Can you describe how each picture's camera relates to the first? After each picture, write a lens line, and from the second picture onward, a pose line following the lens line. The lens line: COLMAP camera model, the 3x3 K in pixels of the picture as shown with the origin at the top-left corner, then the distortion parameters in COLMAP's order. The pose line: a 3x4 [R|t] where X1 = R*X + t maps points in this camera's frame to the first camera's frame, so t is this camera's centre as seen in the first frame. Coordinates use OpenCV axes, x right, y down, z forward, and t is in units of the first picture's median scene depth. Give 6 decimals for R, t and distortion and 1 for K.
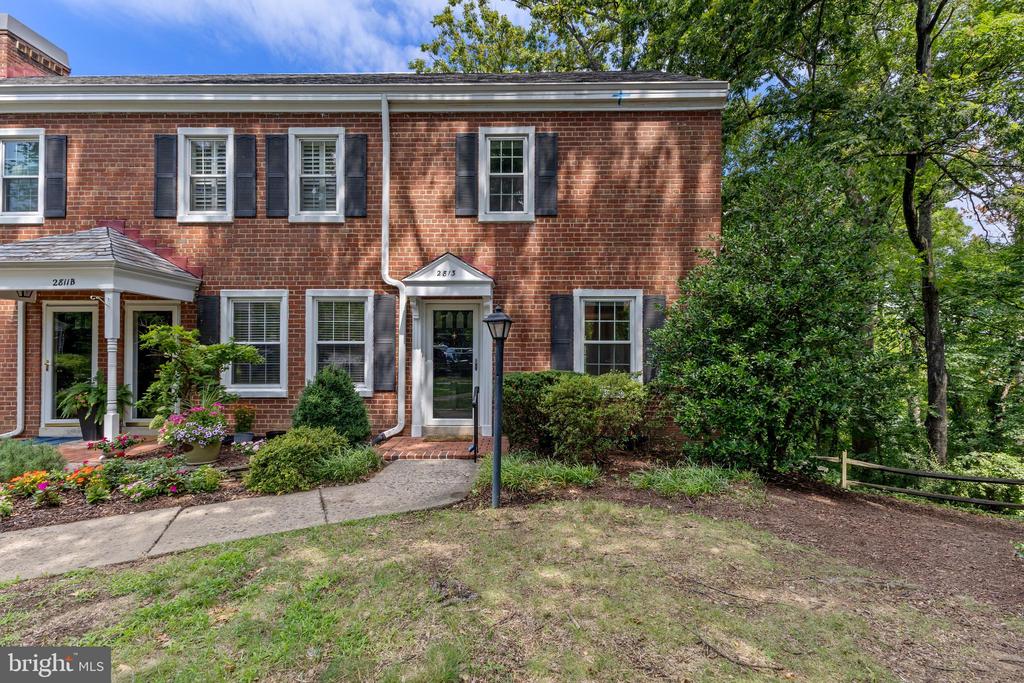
lens RADIAL K [[445.6, 0, 495.5], [0, 445.6, 351.1], [0, 0, 1]] dist [0.011616, -0.001902]
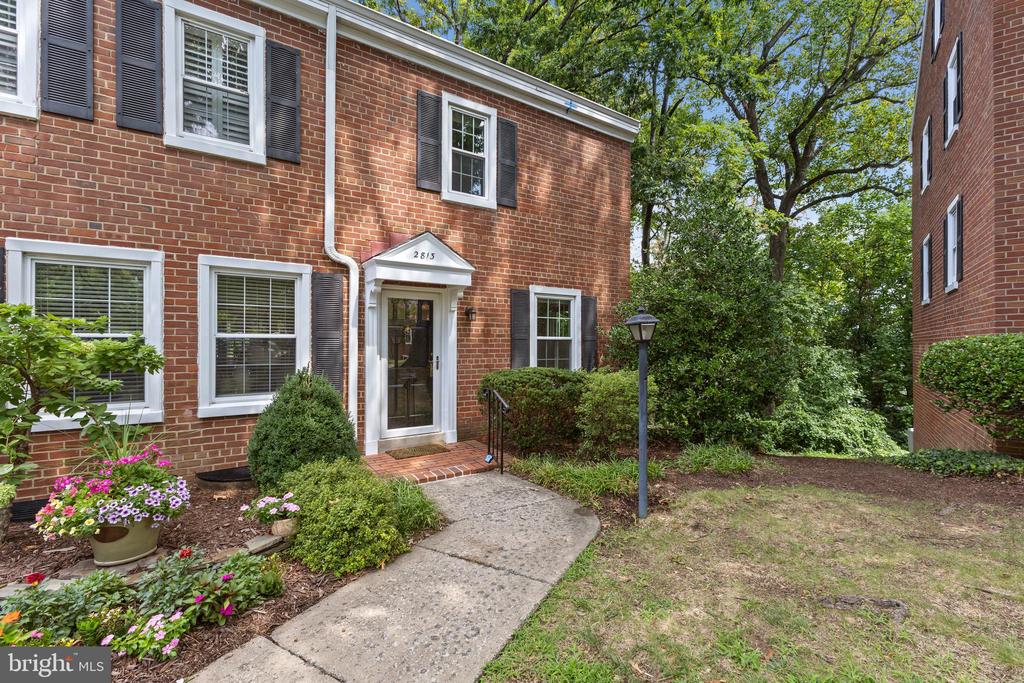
lens RADIAL K [[445.6, 0, 510.9], [0, 445.6, 342.3], [0, 0, 1]] dist [0.011616, -0.001902]
pose [[0.822535, 0.001539, 0.568713, -0.426424], [-0.008048, 0.999928, 0.008933, -0.018746], [-0.568658, -0.011925, 0.822488, 0.198421]]
